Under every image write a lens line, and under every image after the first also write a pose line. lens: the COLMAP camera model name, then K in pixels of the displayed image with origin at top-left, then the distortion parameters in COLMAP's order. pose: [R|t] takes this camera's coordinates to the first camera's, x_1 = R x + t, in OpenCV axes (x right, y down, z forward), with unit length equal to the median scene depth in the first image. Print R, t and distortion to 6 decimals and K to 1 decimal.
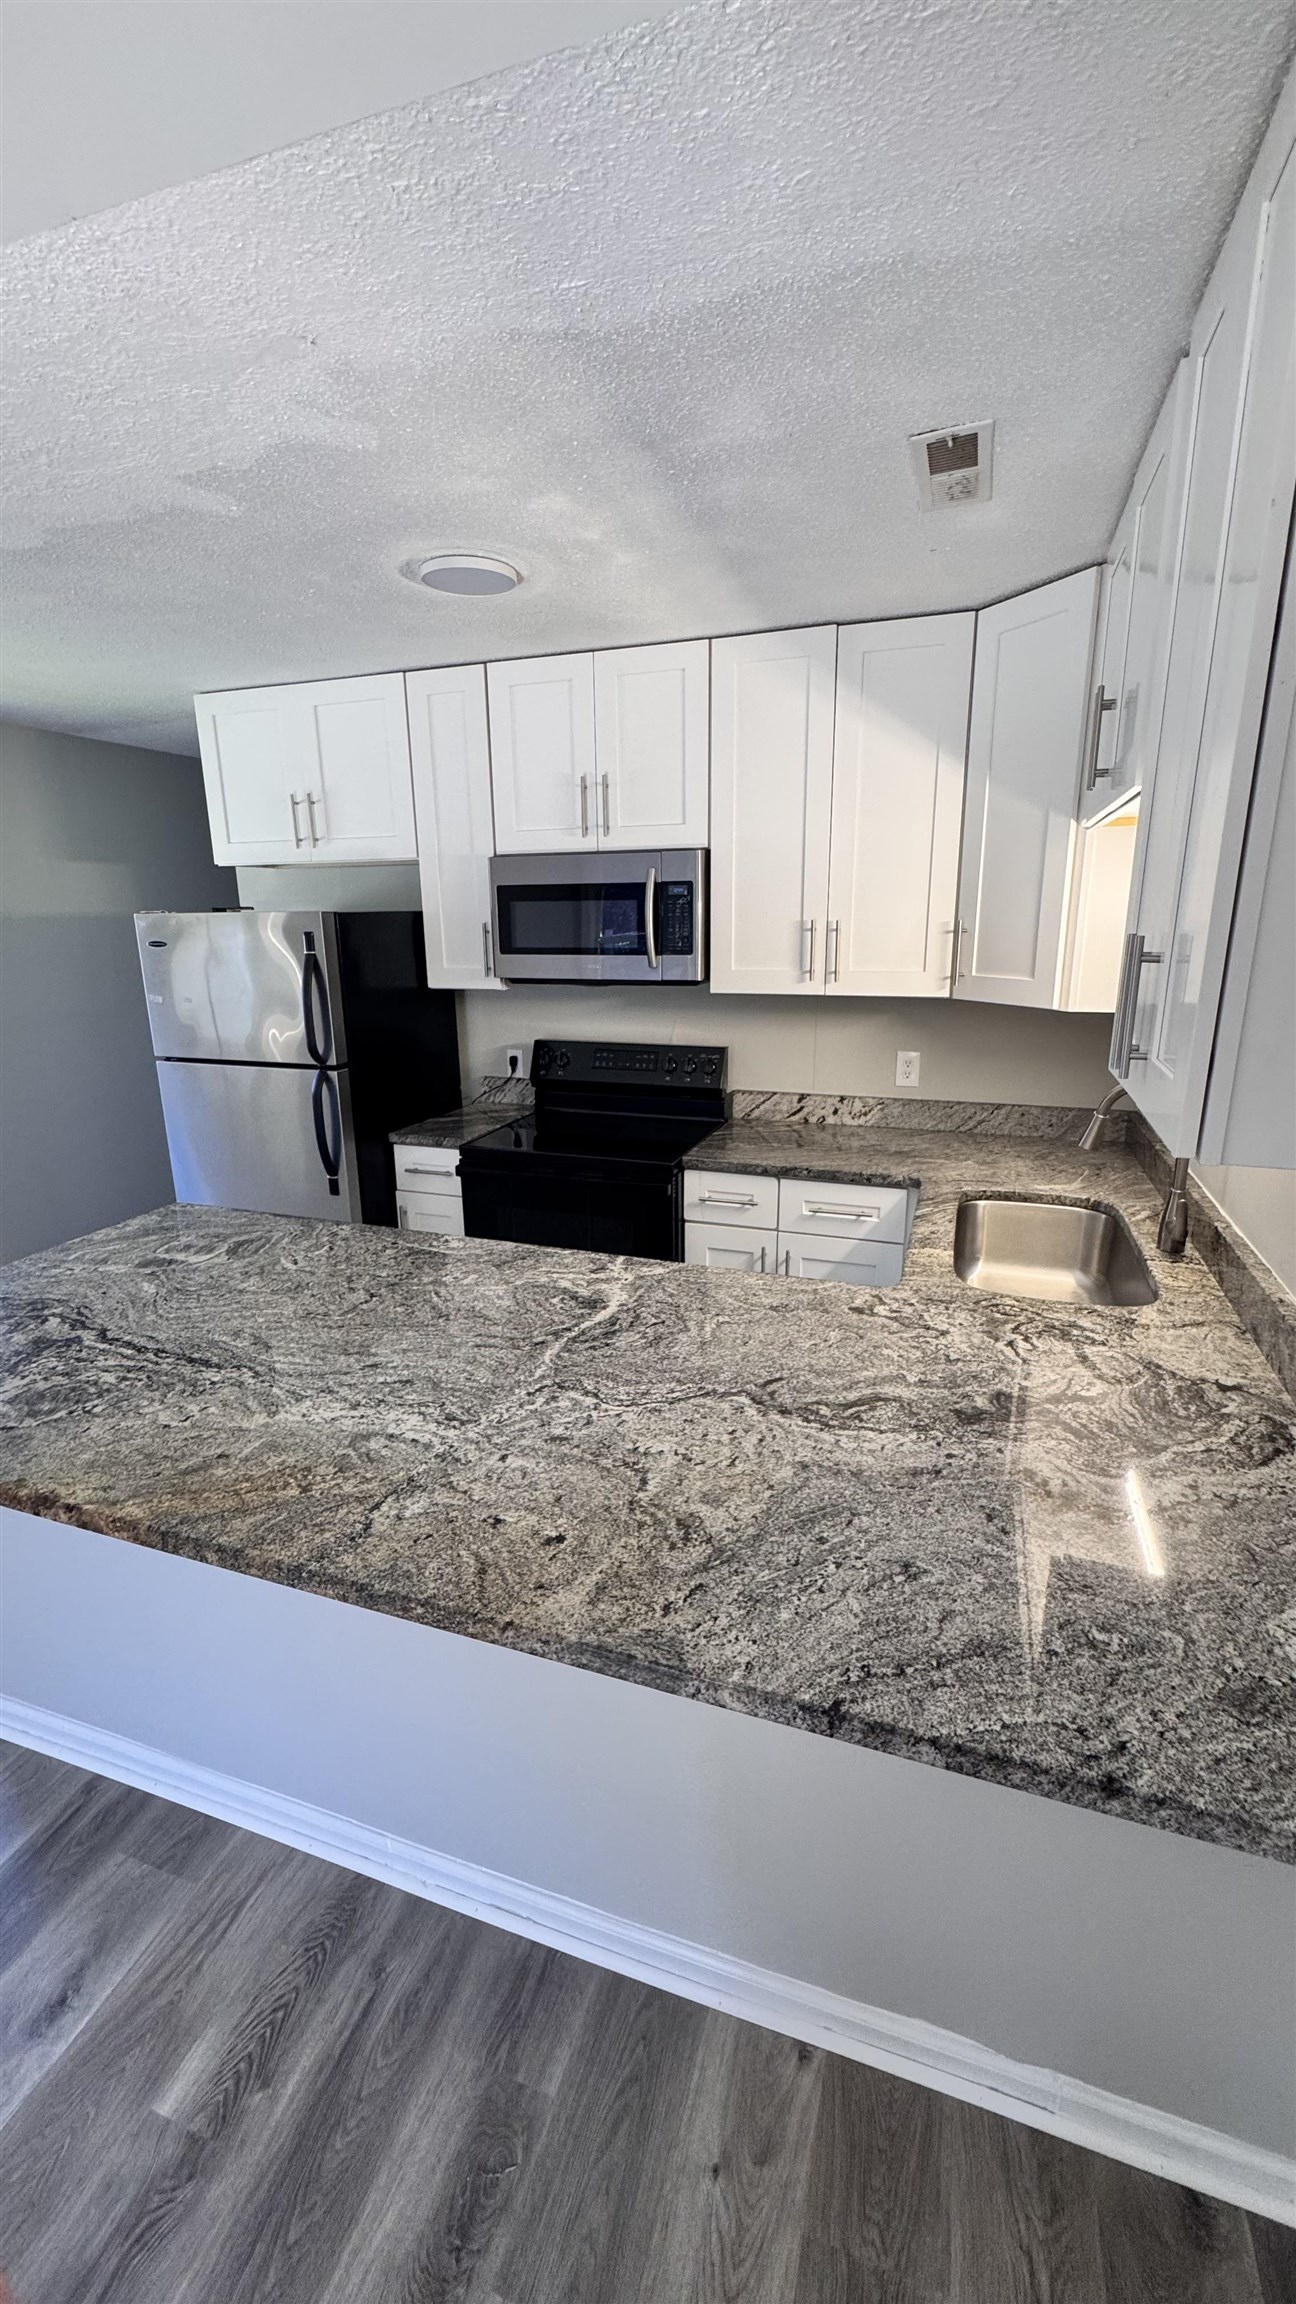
lens RADIAL K [[924.0, 0, 643.8], [0, 924.0, 1148.3], [0, 0, 1]] dist [-0.002420, 0.000403]
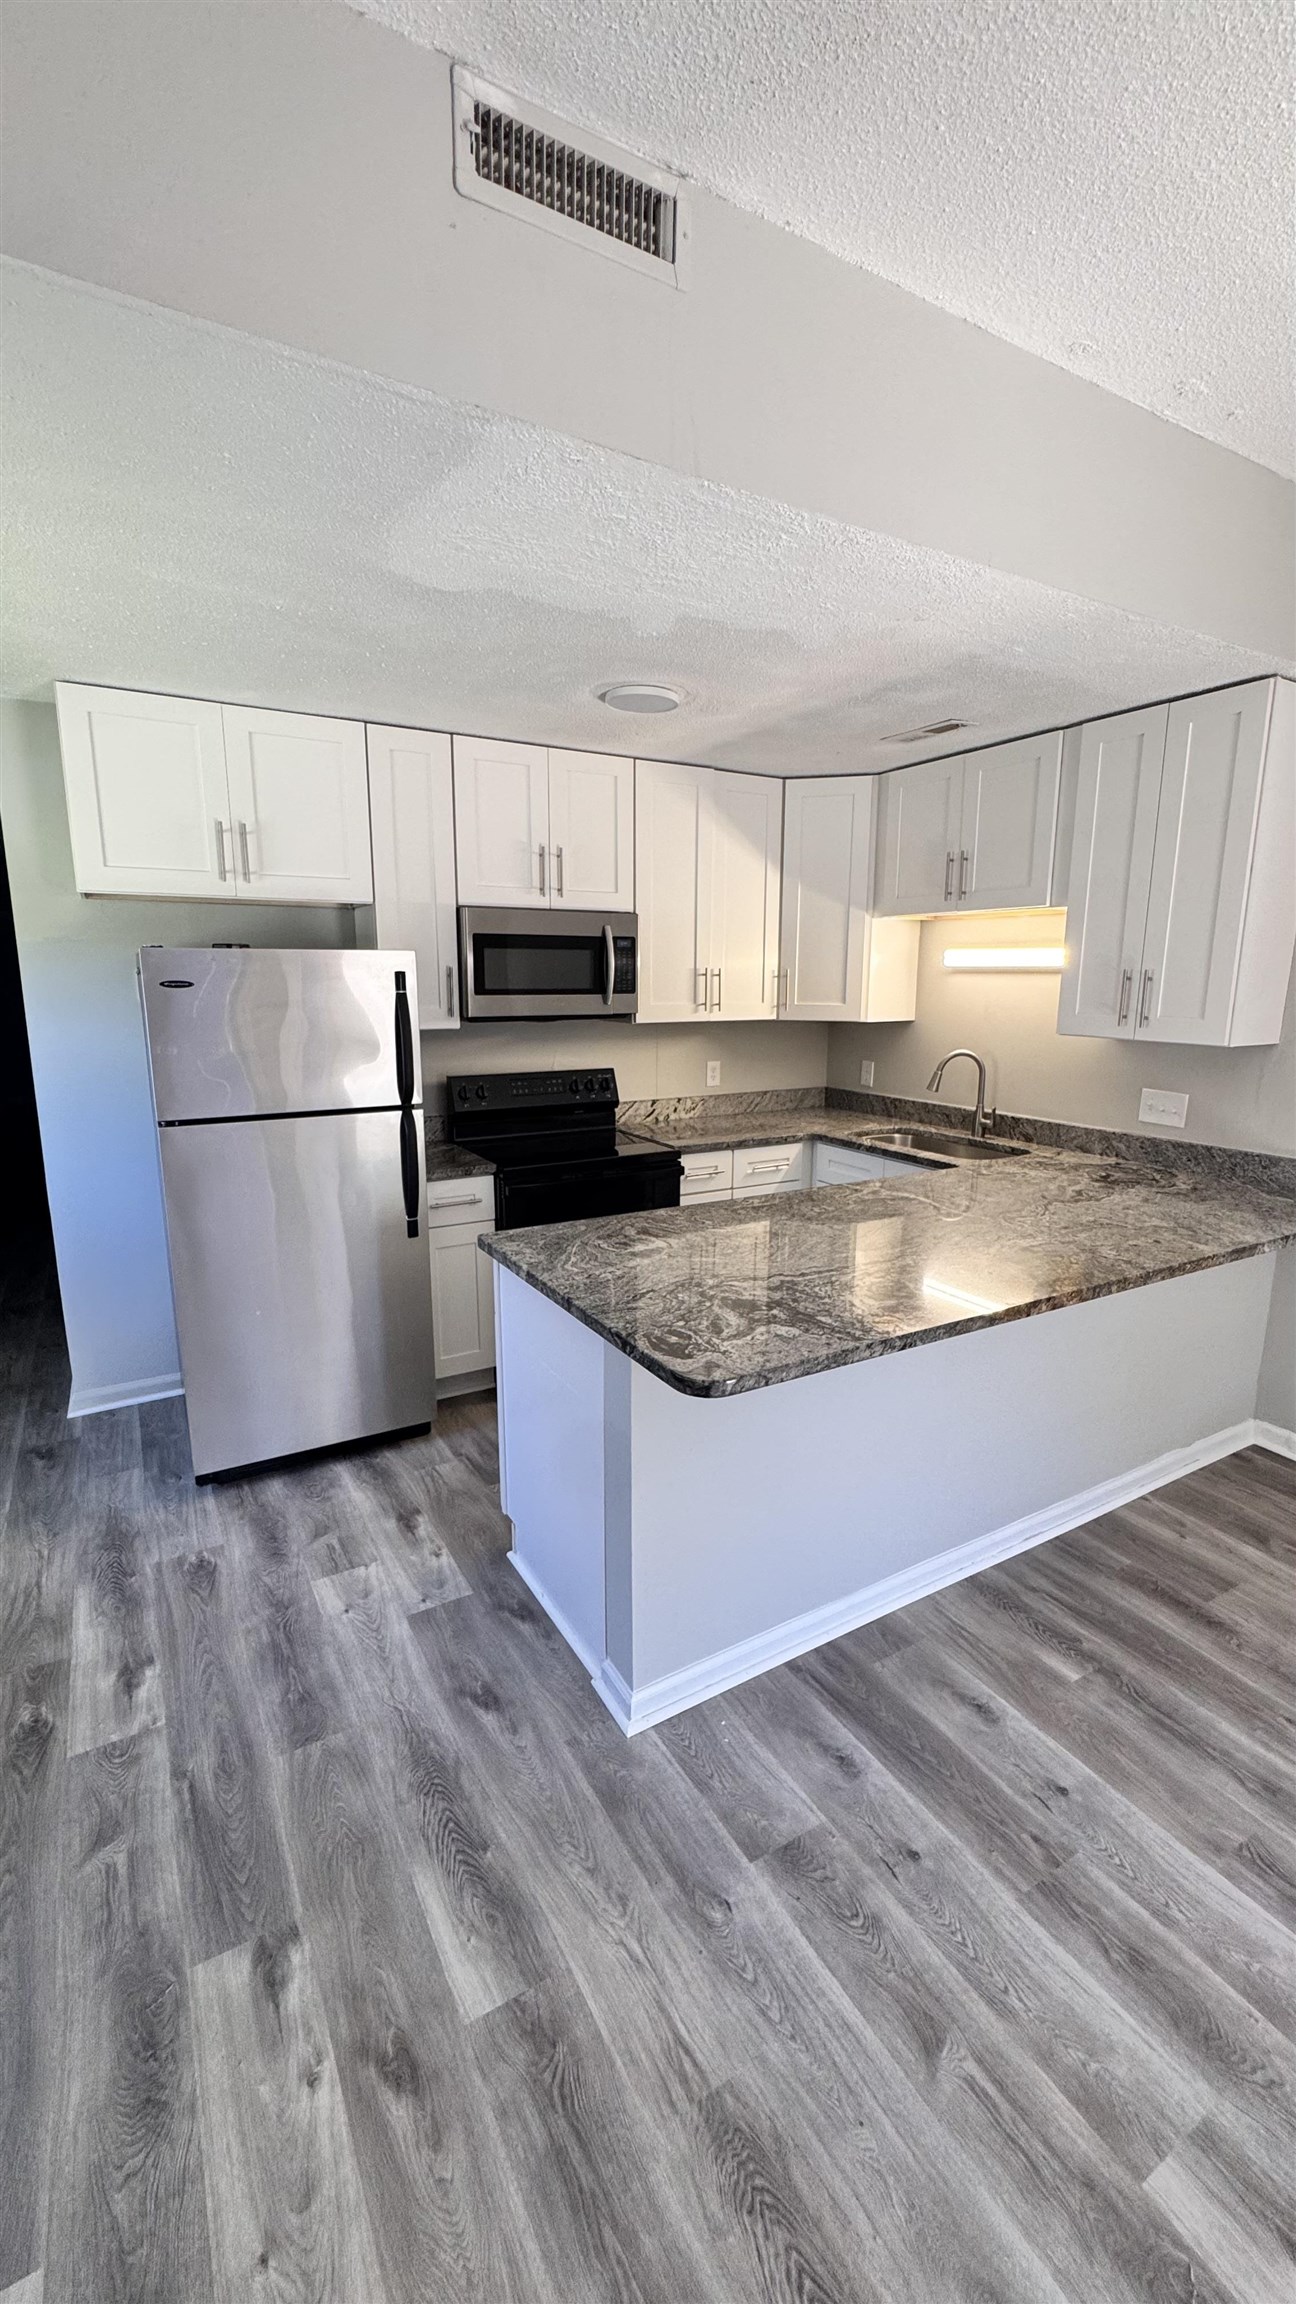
lens RADIAL K [[924.0, 0, 648.1], [0, 924.0, 1146.6], [0, 0, 1]] dist [-0.002420, 0.000403]
pose [[0.650468, -0.127577, 0.748742, -0.947210], [0.179182, 0.983743, 0.011955, -0.011874], [-0.738095, 0.126384, 0.662754, 0.163441]]
